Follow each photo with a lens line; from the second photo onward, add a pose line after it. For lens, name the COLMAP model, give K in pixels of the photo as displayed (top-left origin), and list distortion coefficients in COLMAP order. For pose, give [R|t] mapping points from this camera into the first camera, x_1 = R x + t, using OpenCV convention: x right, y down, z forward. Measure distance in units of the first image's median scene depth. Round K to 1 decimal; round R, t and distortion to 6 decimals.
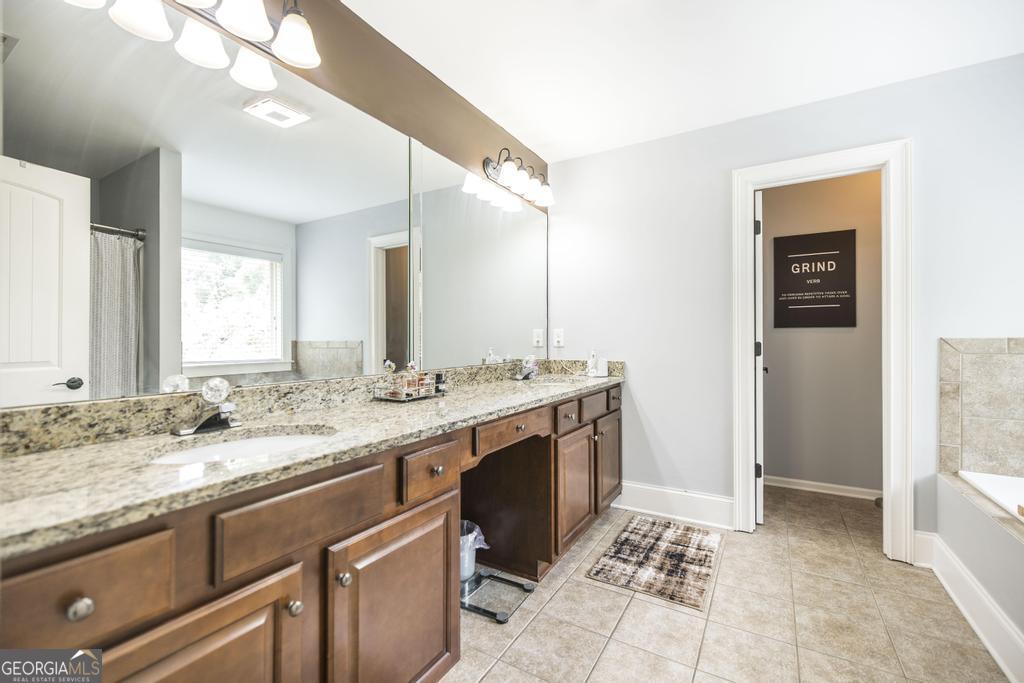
lens RADIAL K [[441.4, 0, 508.3], [0, 441.4, 340.2], [0, 0, 1]] dist [-0.003792, -0.000439]
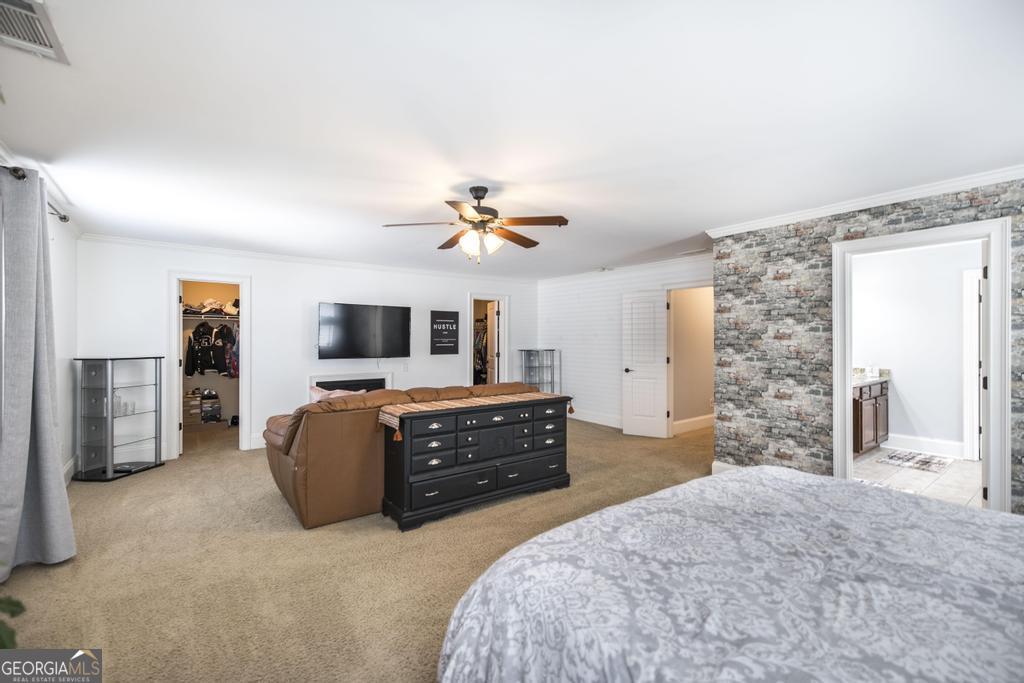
lens RADIAL K [[441.4, 0, 516.8], [0, 441.4, 341.0], [0, 0, 1]] dist [-0.003792, -0.000439]
pose [[0.926196, 0.003118, -0.377029, -0.526652], [-0.002080, 0.999993, 0.003159, -0.077046], [0.377036, -0.002142, 0.926196, -1.389969]]
